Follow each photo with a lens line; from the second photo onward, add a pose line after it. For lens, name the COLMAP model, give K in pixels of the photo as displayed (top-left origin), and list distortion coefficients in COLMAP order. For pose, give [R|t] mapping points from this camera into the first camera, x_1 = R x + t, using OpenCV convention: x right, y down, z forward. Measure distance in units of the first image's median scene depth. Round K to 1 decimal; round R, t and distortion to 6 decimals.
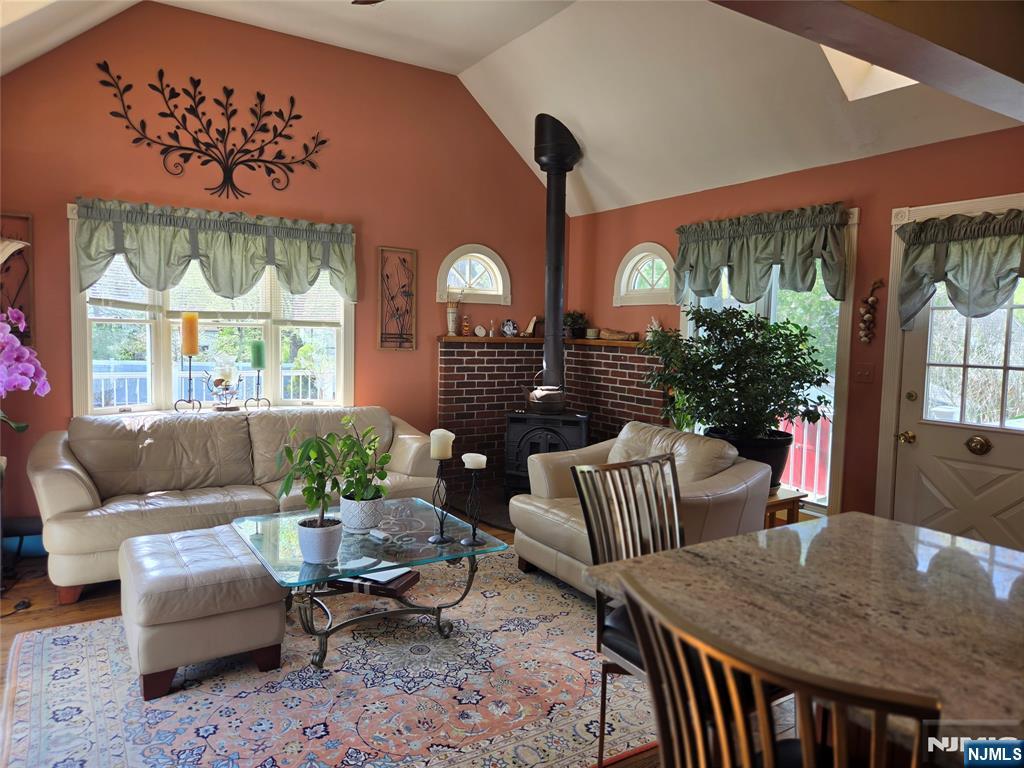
lens RADIAL K [[693.3, 0, 511.4], [0, 693.3, 385.7], [0, 0, 1]] dist [0.047060, -0.040325]
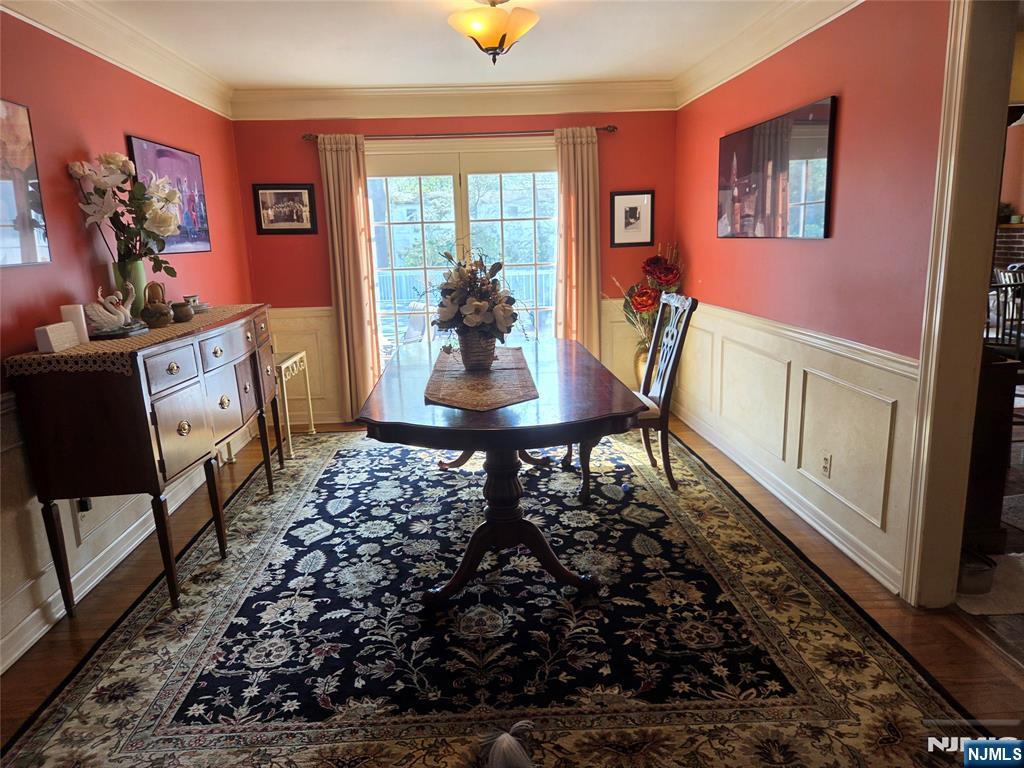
lens RADIAL K [[693.3, 0, 507.2], [0, 693.3, 376.0], [0, 0, 1]] dist [0.047060, -0.040325]
pose [[0.873764, 0.045631, -0.484205, -0.073988], [0.015637, 0.992438, 0.121743, 0.046054], [0.486099, -0.113946, 0.866443, -0.714516]]
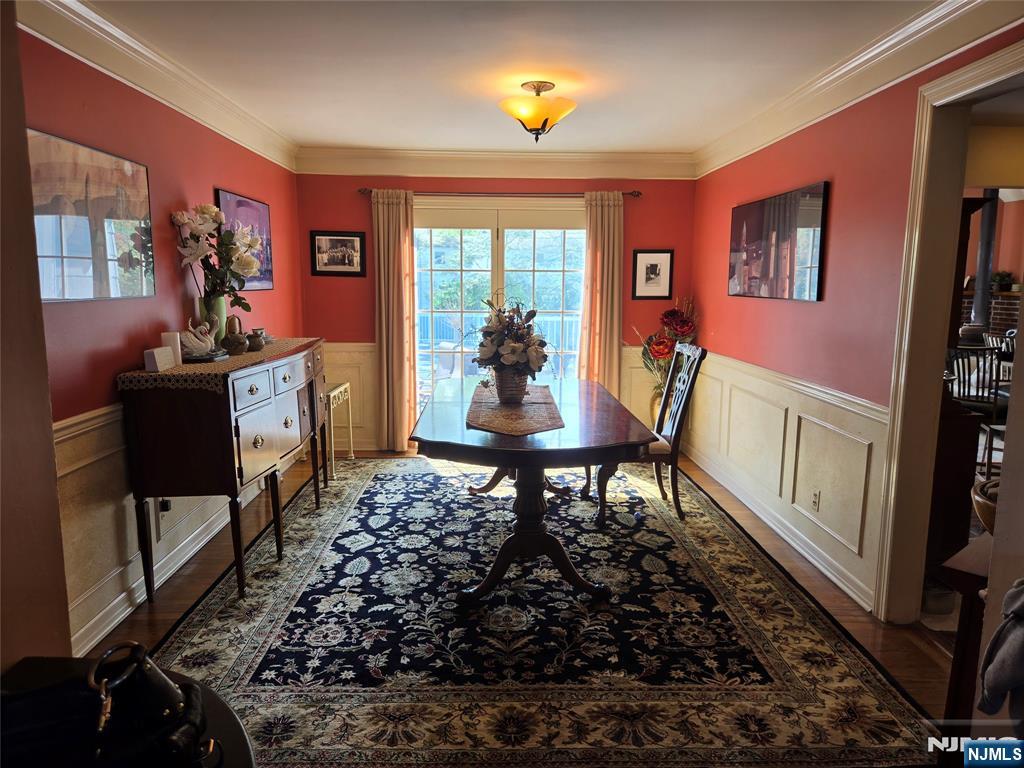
lens RADIAL K [[693.3, 0, 518.1], [0, 693.3, 384.8], [0, 0, 1]] dist [0.047060, -0.040325]
pose [[0.865528, 0.057427, -0.497557, -0.039609], [-0.024815, 0.997102, 0.071916, 0.046132], [0.500245, -0.049899, 0.864445, -0.797732]]
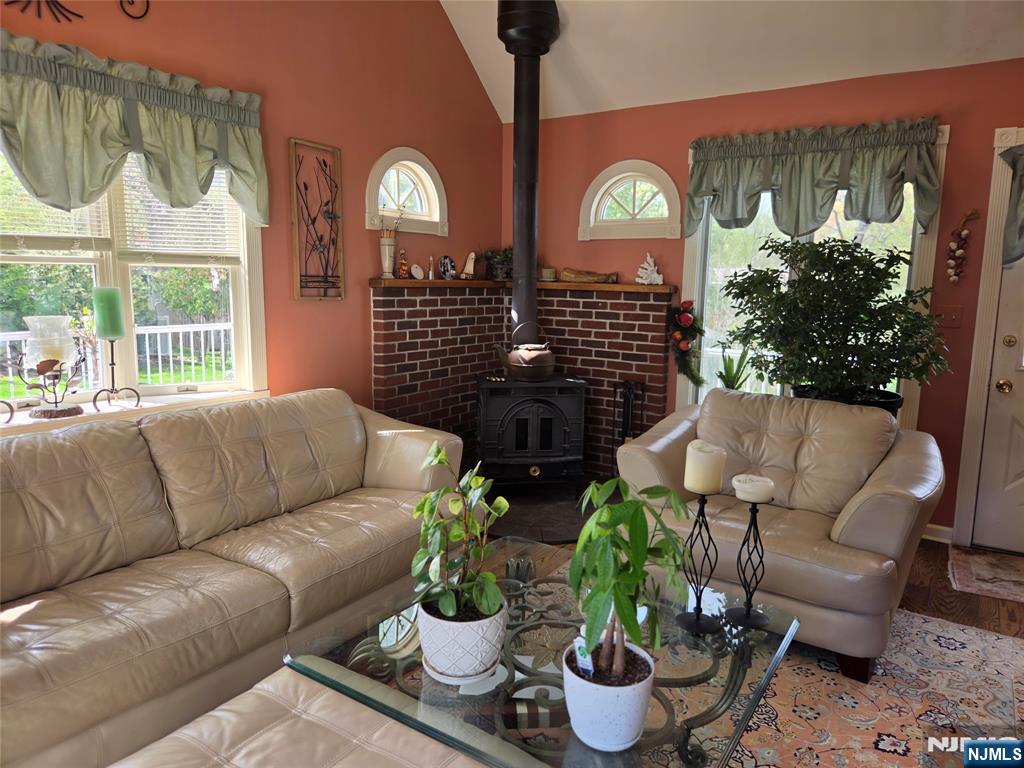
lens RADIAL K [[693.3, 0, 518.4], [0, 693.3, 384.0], [0, 0, 1]] dist [0.047060, -0.040325]
pose [[0.910955, -0.068027, 0.406857, -0.277350], [0.035166, 0.995525, 0.087715, -0.023548], [-0.411003, -0.065597, 0.909271, 0.313353]]
